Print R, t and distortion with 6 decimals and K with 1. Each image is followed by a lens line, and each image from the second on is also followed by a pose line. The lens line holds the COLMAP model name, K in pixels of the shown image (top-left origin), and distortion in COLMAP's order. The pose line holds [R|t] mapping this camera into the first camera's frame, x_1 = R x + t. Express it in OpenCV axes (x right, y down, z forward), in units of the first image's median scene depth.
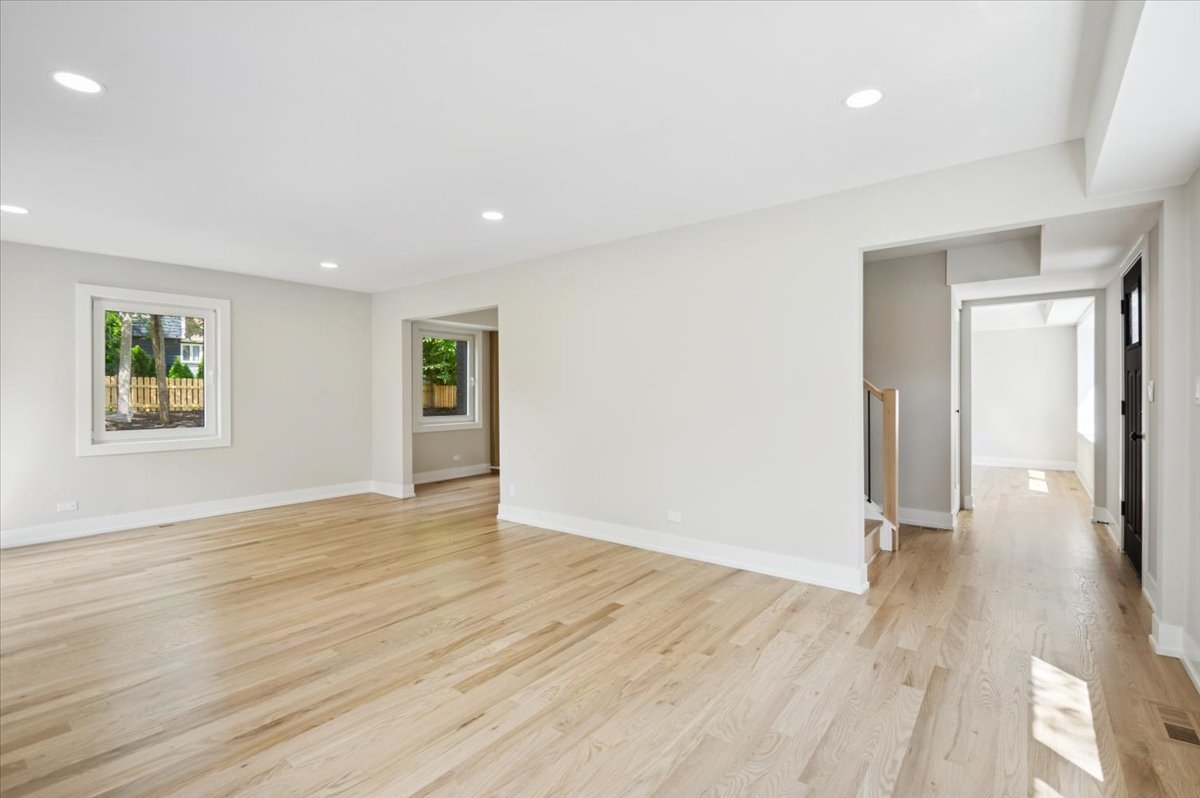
lens RADIAL K [[547.5, 0, 600.0], [0, 547.5, 399.0], [0, 0, 1]] dist [-0.002166, -0.000387]
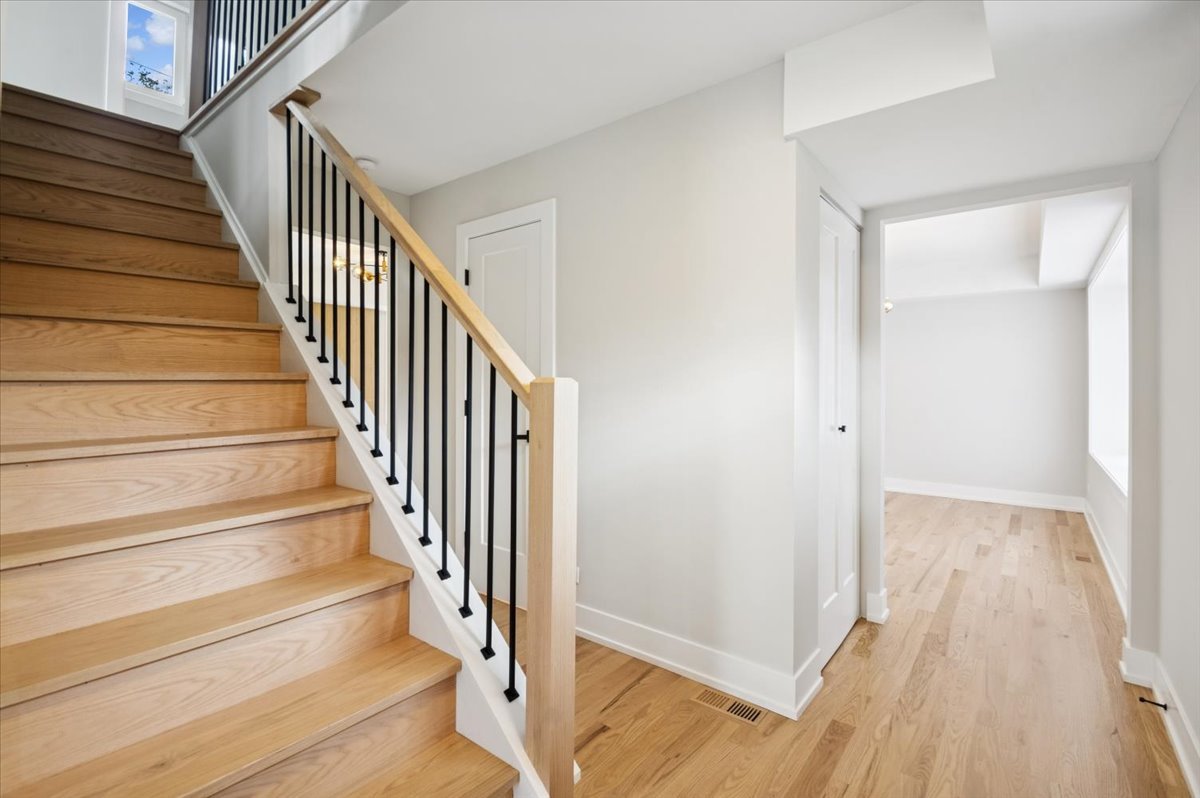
lens RADIAL K [[541.7, 0, 622.5], [0, 541.7, 392.1], [0, 0, 1]] dist [-0.001202, -0.000161]
pose [[0.999946, 0.001487, 0.010259, 0.425202], [-0.001370, 0.999935, -0.011340, -0.002507], [-0.010275, 0.011326, 0.999883, 0.489090]]
